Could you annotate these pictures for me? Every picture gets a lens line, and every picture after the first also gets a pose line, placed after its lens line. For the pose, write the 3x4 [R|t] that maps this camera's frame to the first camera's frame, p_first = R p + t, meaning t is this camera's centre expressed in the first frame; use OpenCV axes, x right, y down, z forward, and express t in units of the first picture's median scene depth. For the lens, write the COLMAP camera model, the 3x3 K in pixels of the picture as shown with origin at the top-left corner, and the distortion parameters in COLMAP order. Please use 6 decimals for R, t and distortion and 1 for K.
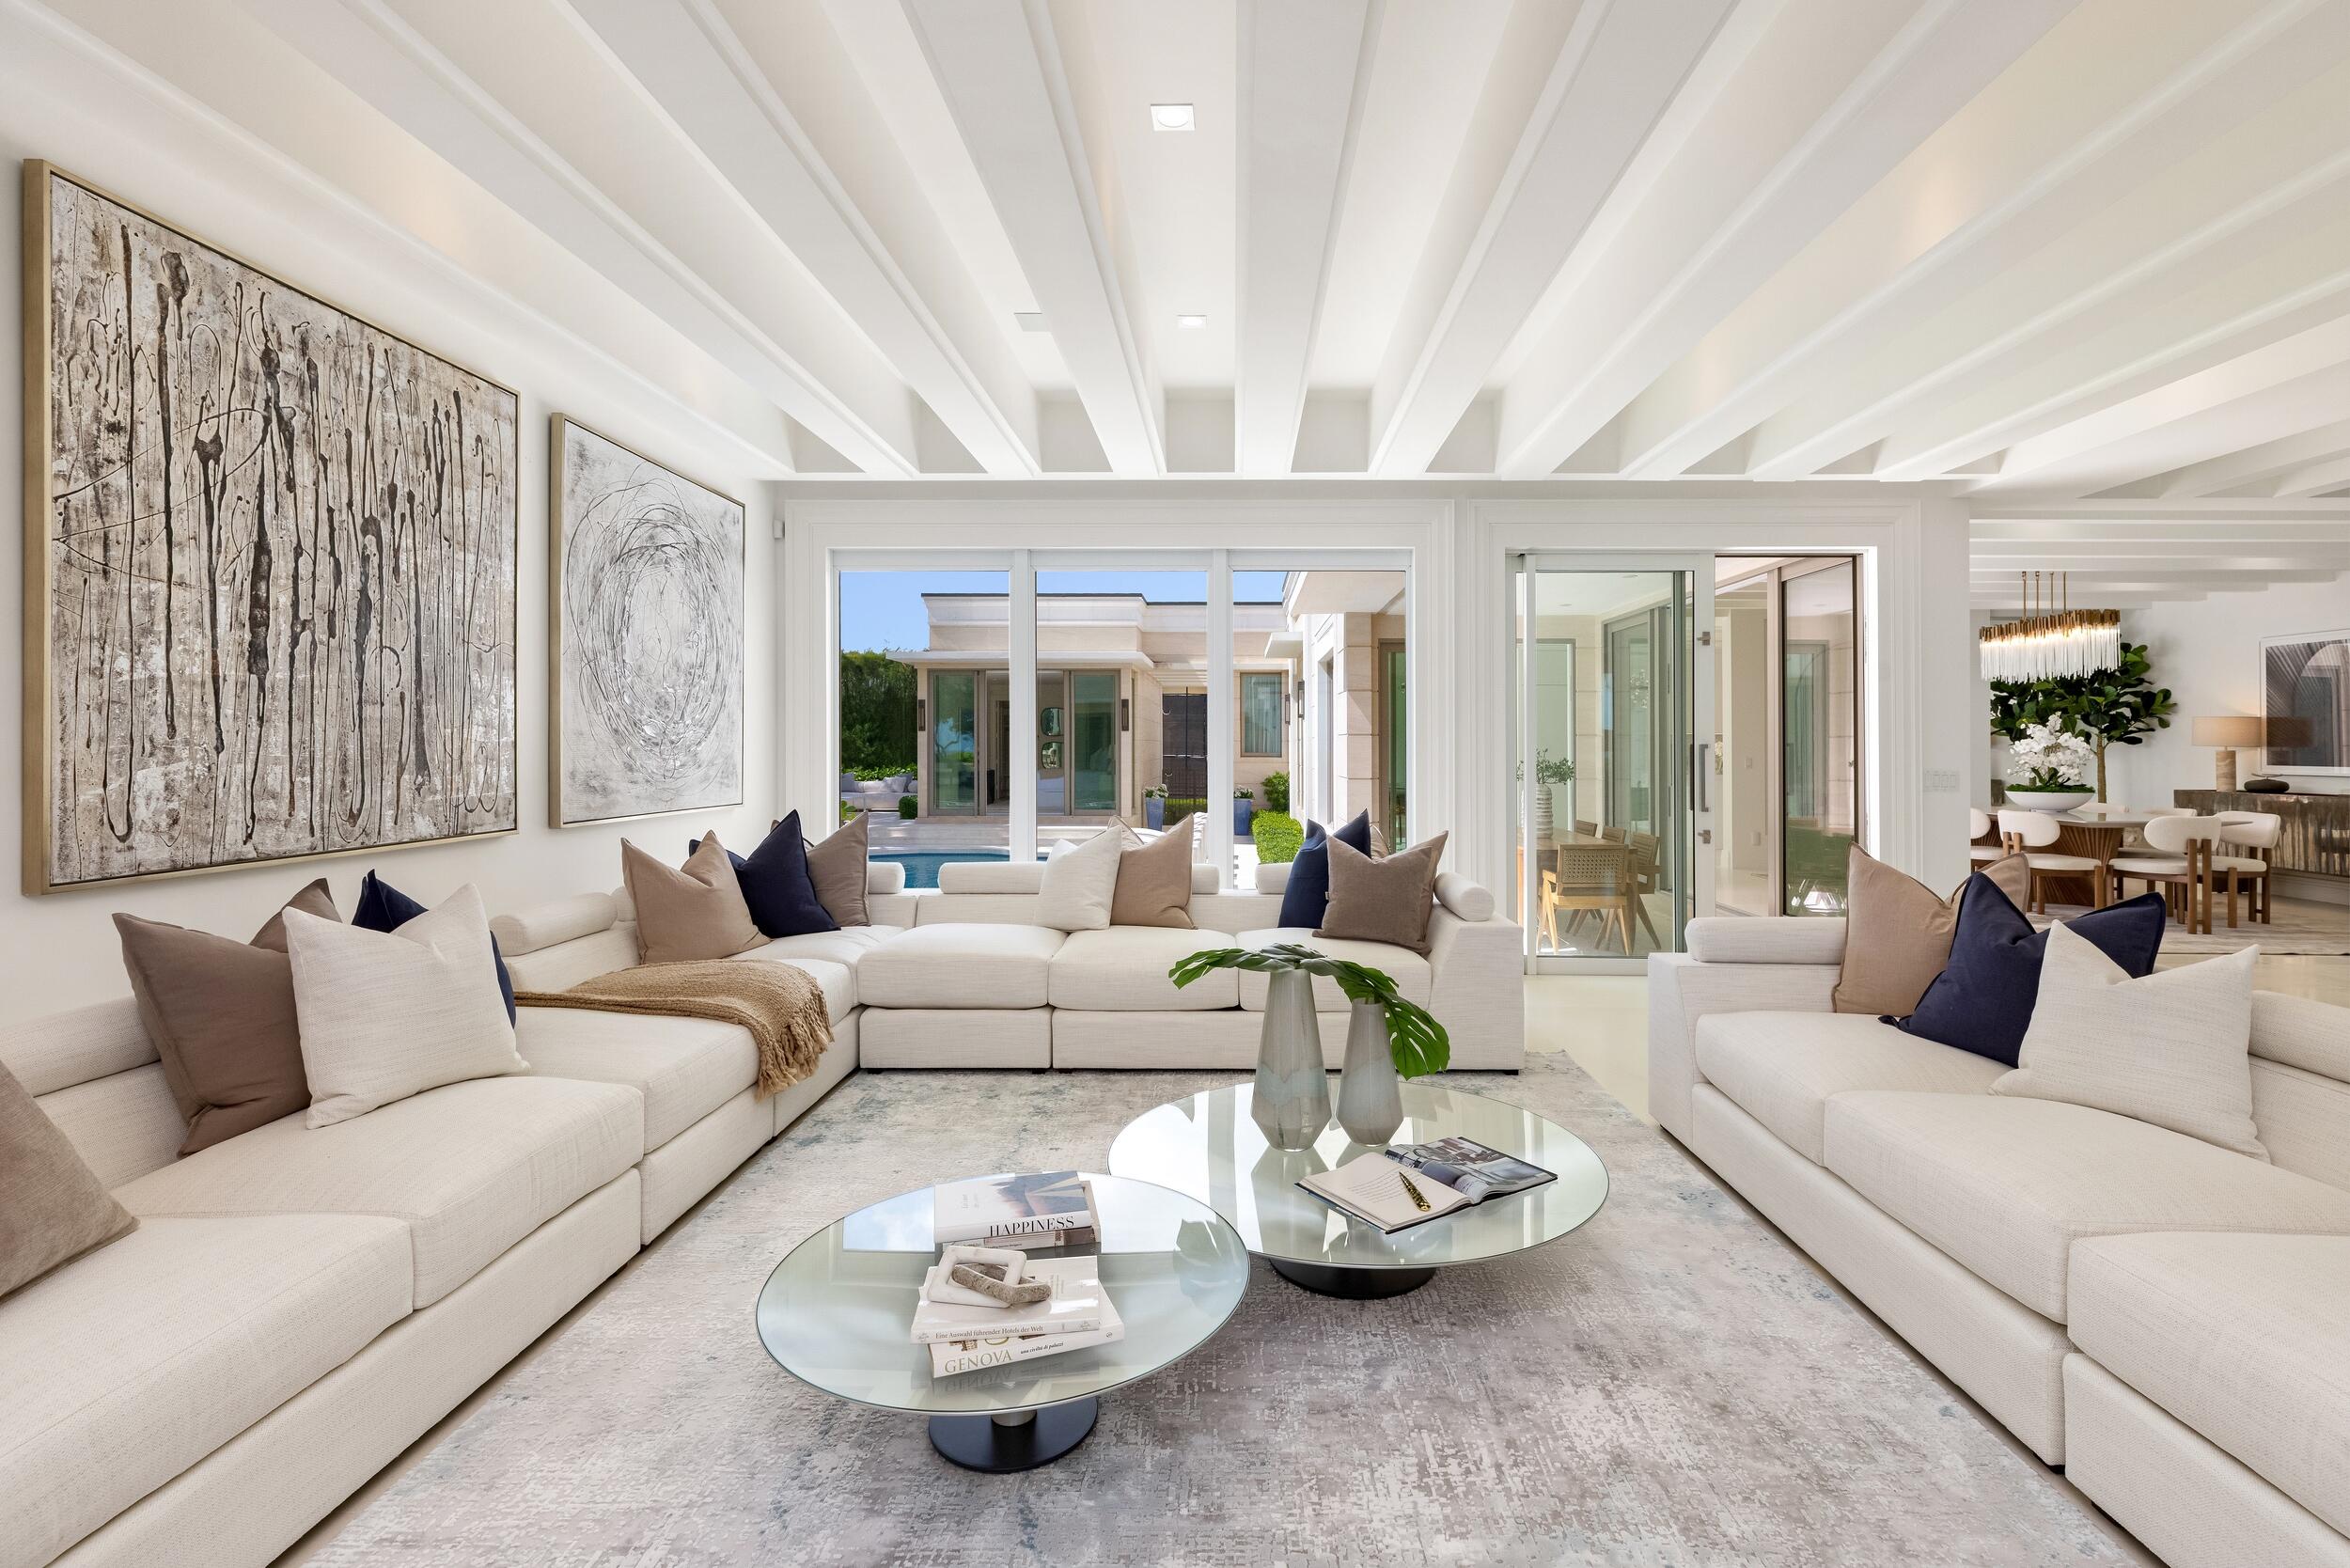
lens RADIAL K [[1164.8, 0, 1178.7], [0, 1164.8, 736.2], [0, 0, 1]] dist [0.000771, 0.000305]
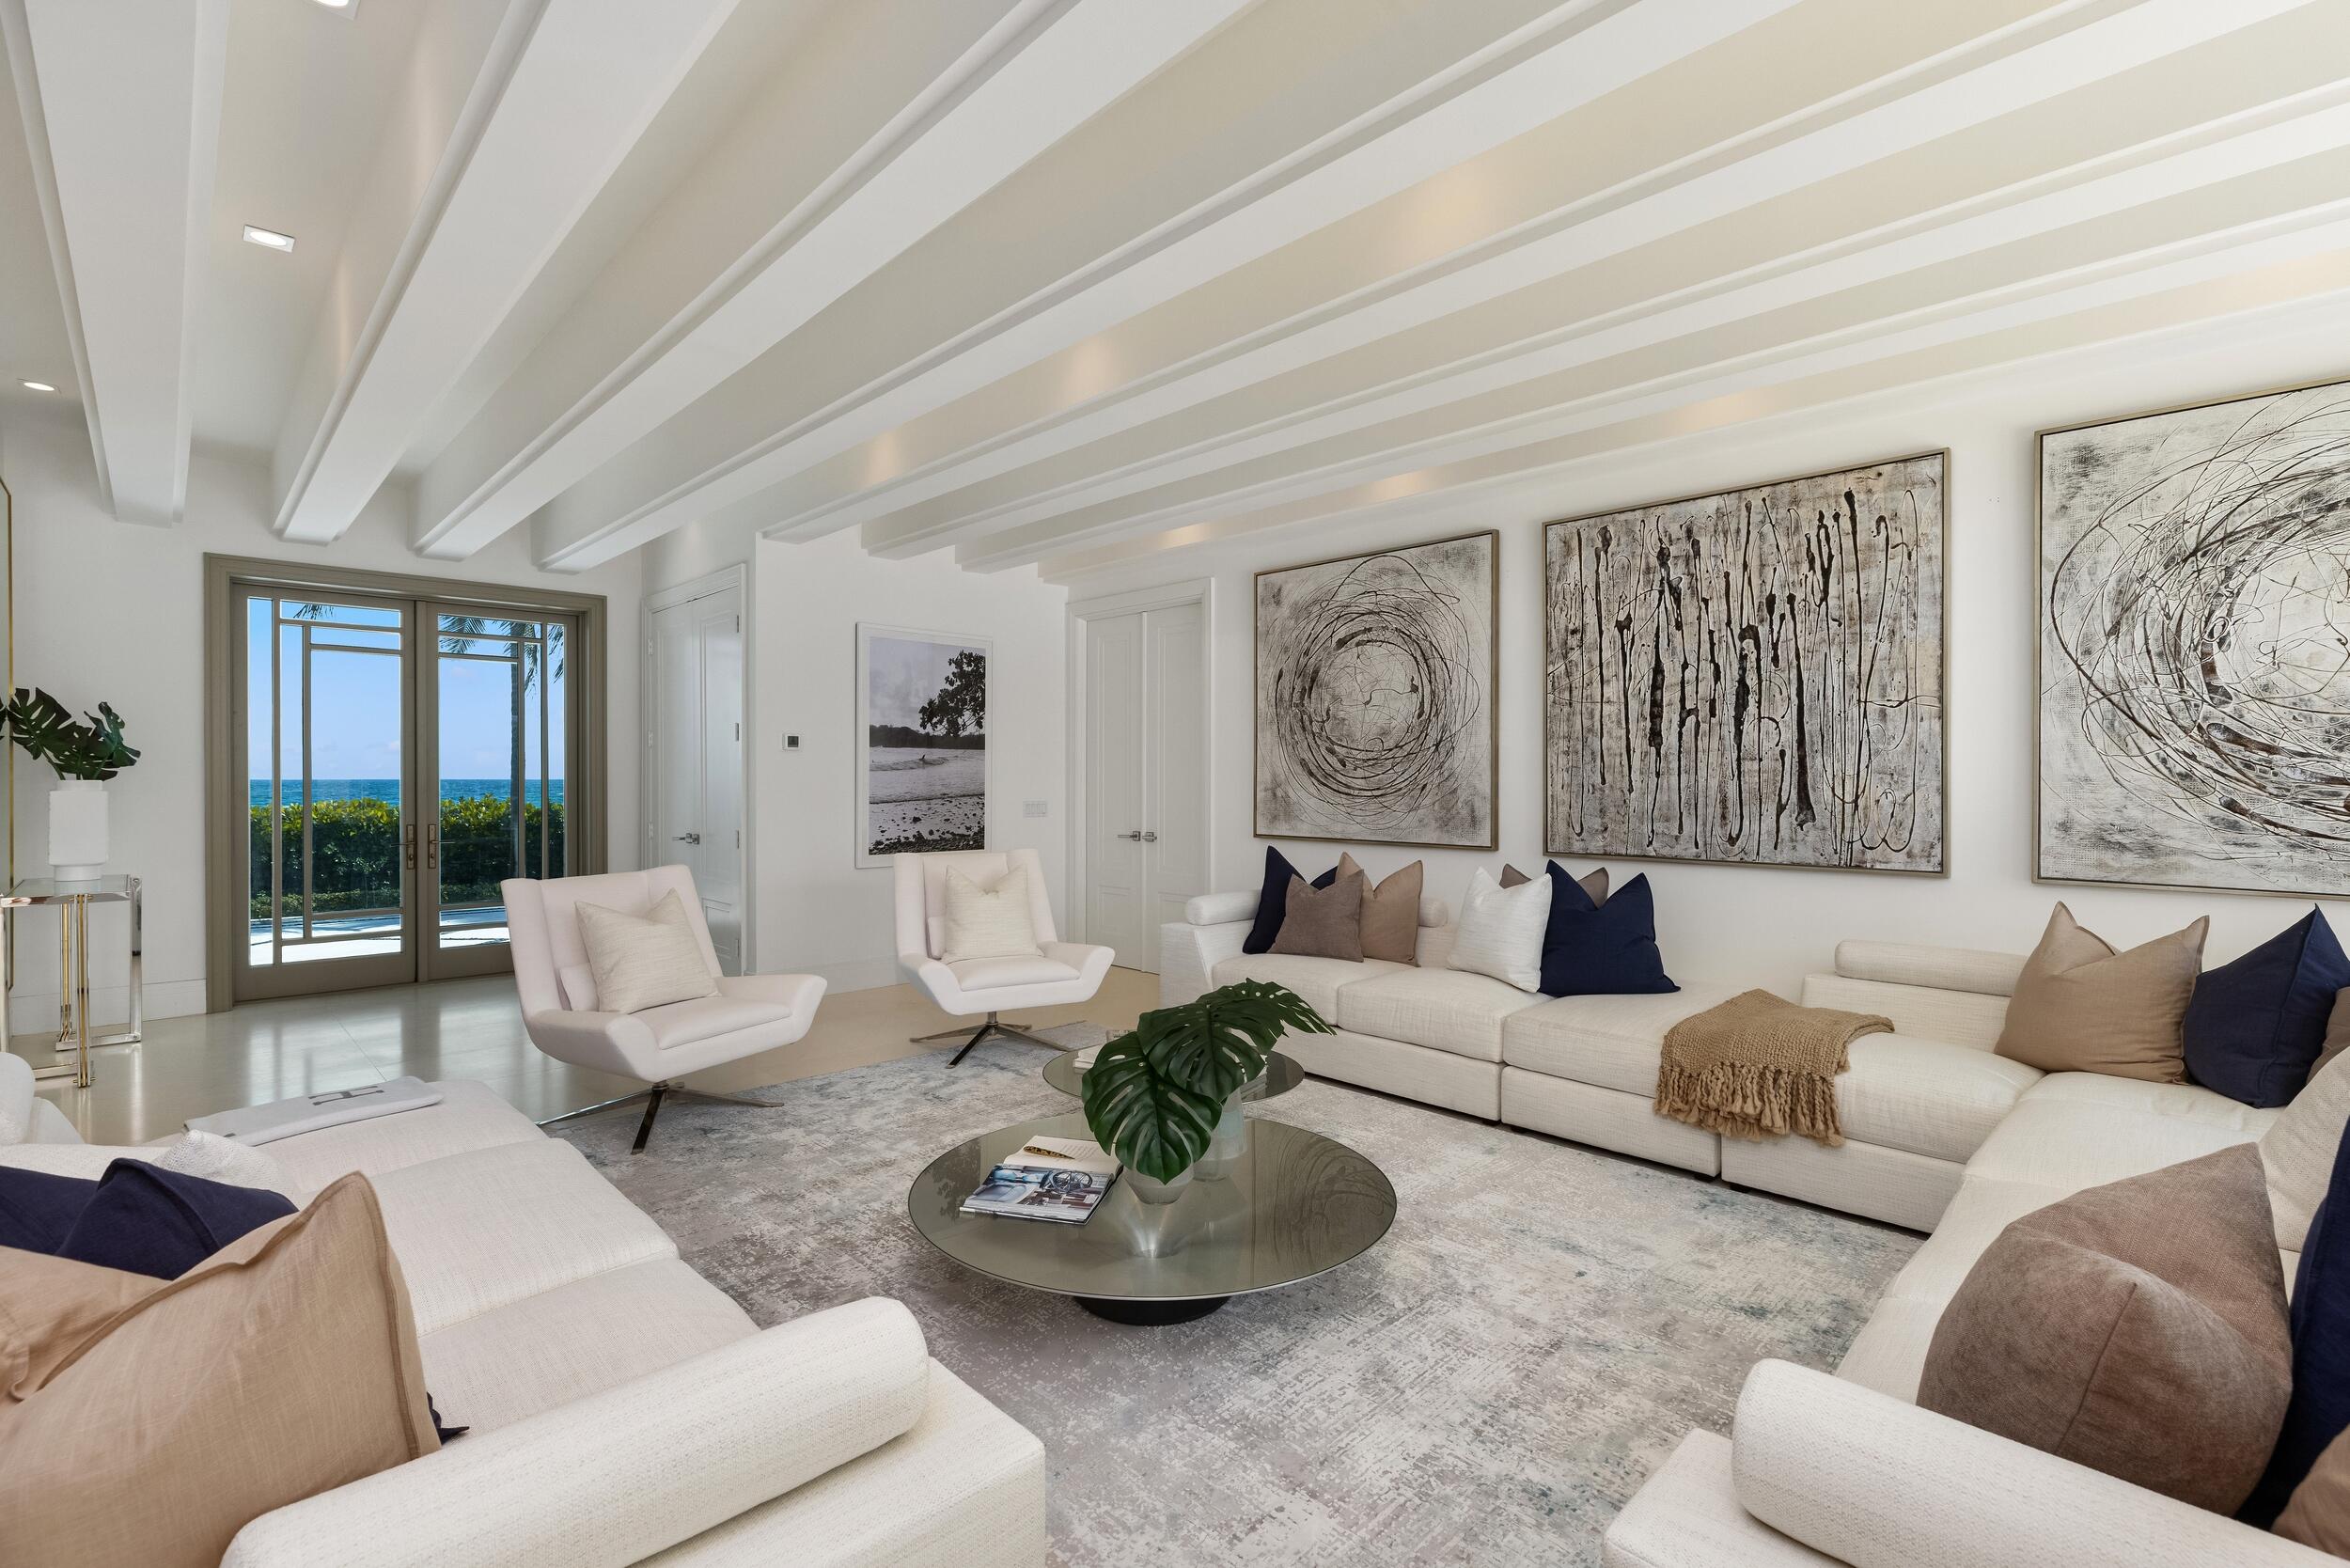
lens RADIAL K [[1080.7, 0, 1175.0], [0, 1080.7, 784.0], [0, 0, 1]] dist [0.046509, 0.000075]
pose [[-0.697258, -0.001434, -0.716819, 0.749835], [0.000062, 0.999998, -0.002061, 0.003471], [0.716821, -0.001482, -0.697256, 1.472599]]
